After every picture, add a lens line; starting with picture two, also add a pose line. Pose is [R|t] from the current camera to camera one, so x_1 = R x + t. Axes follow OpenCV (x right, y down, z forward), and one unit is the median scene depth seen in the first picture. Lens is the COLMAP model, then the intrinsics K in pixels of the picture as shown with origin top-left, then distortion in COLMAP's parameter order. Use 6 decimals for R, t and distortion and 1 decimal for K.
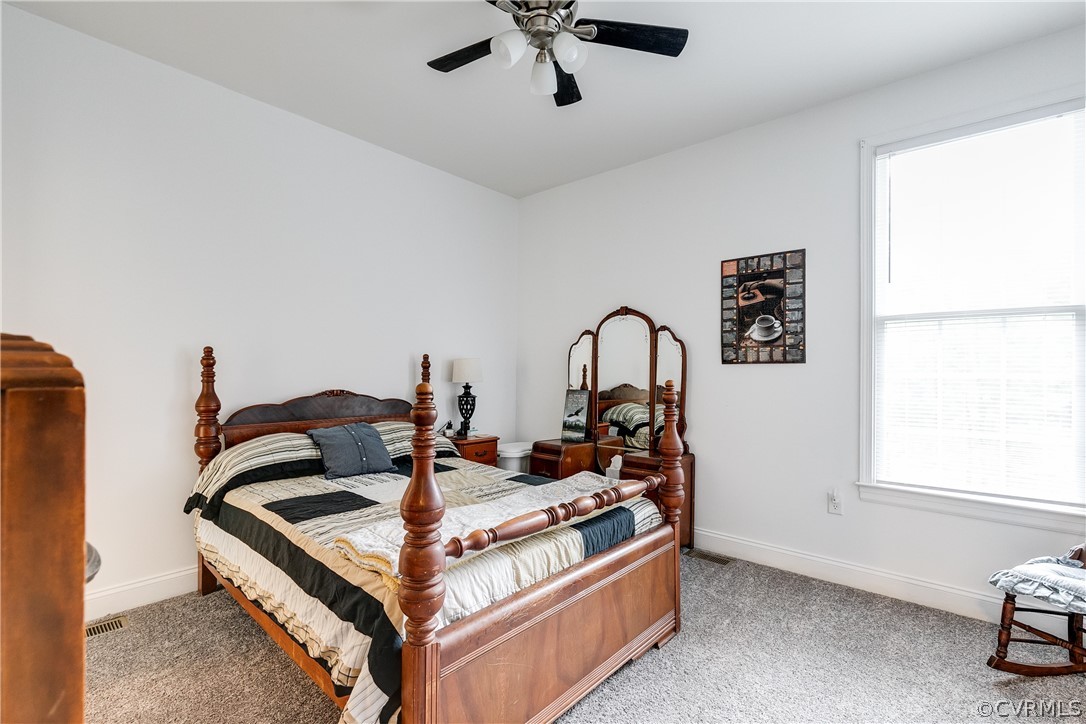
lens RADIAL K [[495.8, 0, 541.0], [0, 495.8, 367.6], [0, 0, 1]] dist [0.005410, -0.000511]
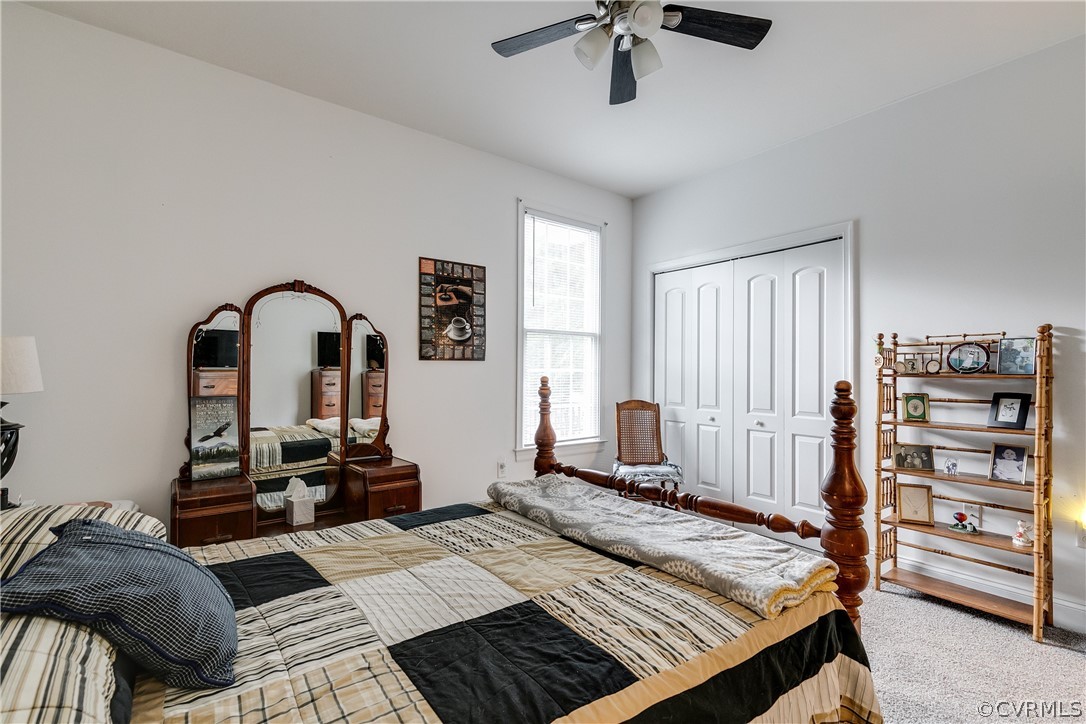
lens RADIAL K [[495.8, 0, 540.2], [0, 495.8, 365.1], [0, 0, 1]] dist [0.005410, -0.000511]
pose [[0.183677, 0.000796, 0.982986, -0.603141], [-0.013816, 0.999903, 0.001772, -0.002234], [-0.982890, -0.013907, 0.183670, 0.606154]]
